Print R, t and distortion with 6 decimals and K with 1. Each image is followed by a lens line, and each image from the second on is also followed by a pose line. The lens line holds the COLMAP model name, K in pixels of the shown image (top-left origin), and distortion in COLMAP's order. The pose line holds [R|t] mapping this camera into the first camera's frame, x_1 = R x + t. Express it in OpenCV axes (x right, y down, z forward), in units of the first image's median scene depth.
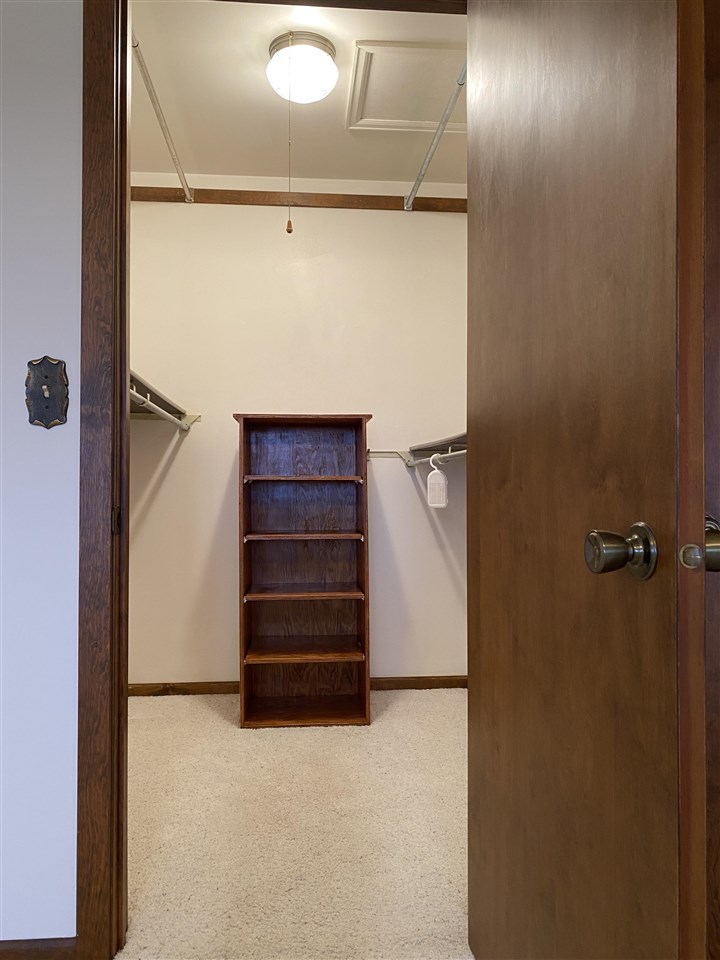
lens RADIAL K [[728.9, 0, 358.9], [0, 728.9, 482.0], [0, 0, 1]] dist [0.017007, -0.005163]
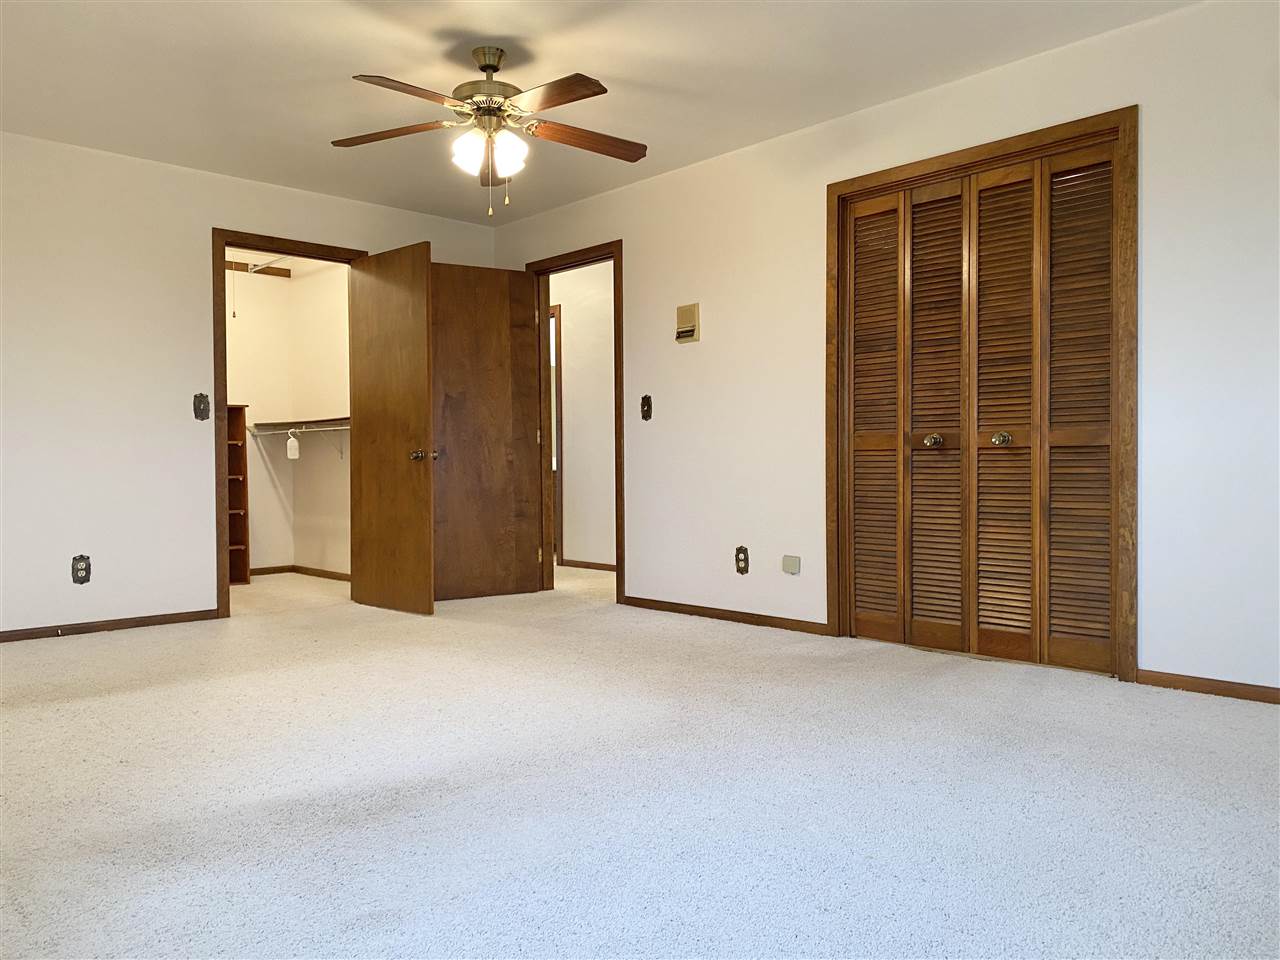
lens RADIAL K [[971.8, 0, 639.6], [0, 971.8, 479.3], [0, 0, 1]] dist [0.017007, -0.005163]
pose [[0.785507, -0.014420, 0.618685, -1.363631], [0.000908, 0.999754, 0.022149, 0.062499], [-0.618852, -0.016836, 0.785327, -2.744553]]
